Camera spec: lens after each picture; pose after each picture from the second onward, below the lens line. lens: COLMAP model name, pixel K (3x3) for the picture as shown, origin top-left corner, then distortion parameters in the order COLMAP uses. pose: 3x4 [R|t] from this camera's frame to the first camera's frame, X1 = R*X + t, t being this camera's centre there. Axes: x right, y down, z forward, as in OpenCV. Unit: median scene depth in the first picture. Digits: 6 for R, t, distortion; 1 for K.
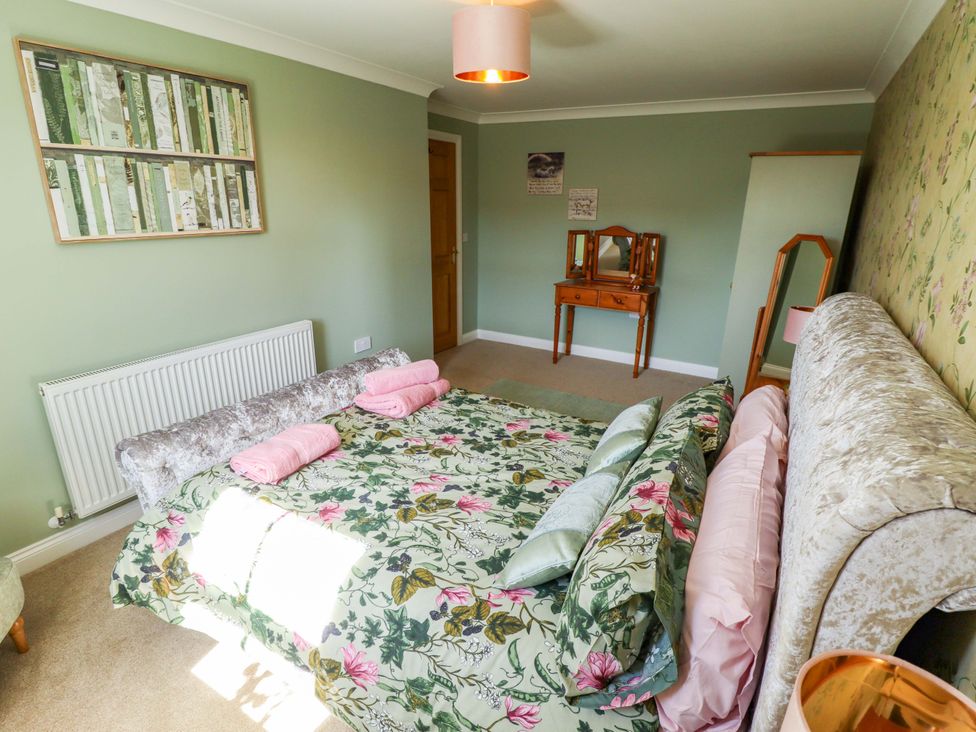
lens RADIAL K [[506.2, 0, 499.5], [0, 506.2, 365.3], [0, 0, 1]] dist [0.000568, -0.014757]
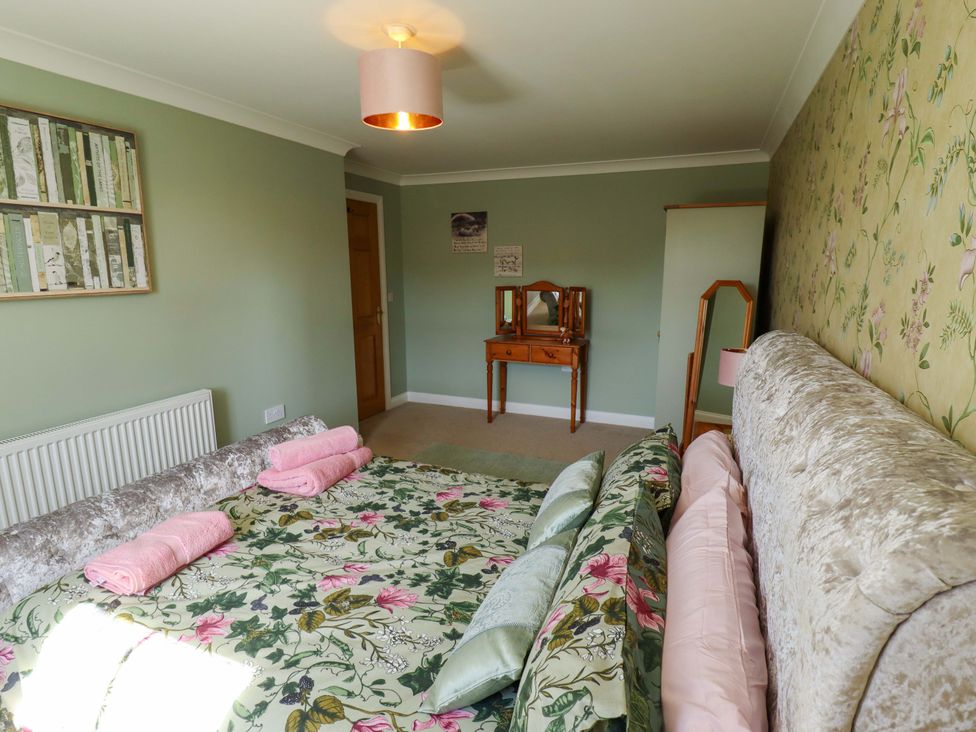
lens RADIAL K [[507.2, 0, 500.9], [0, 507.2, 359.6], [0, 0, 1]] dist [-0.002506, -0.014634]
pose [[0.990273, -0.043387, 0.132201, 0.021919], [0.060537, 0.989847, -0.128601, 0.005735], [-0.125279, 0.135353, 0.982845, 0.100879]]
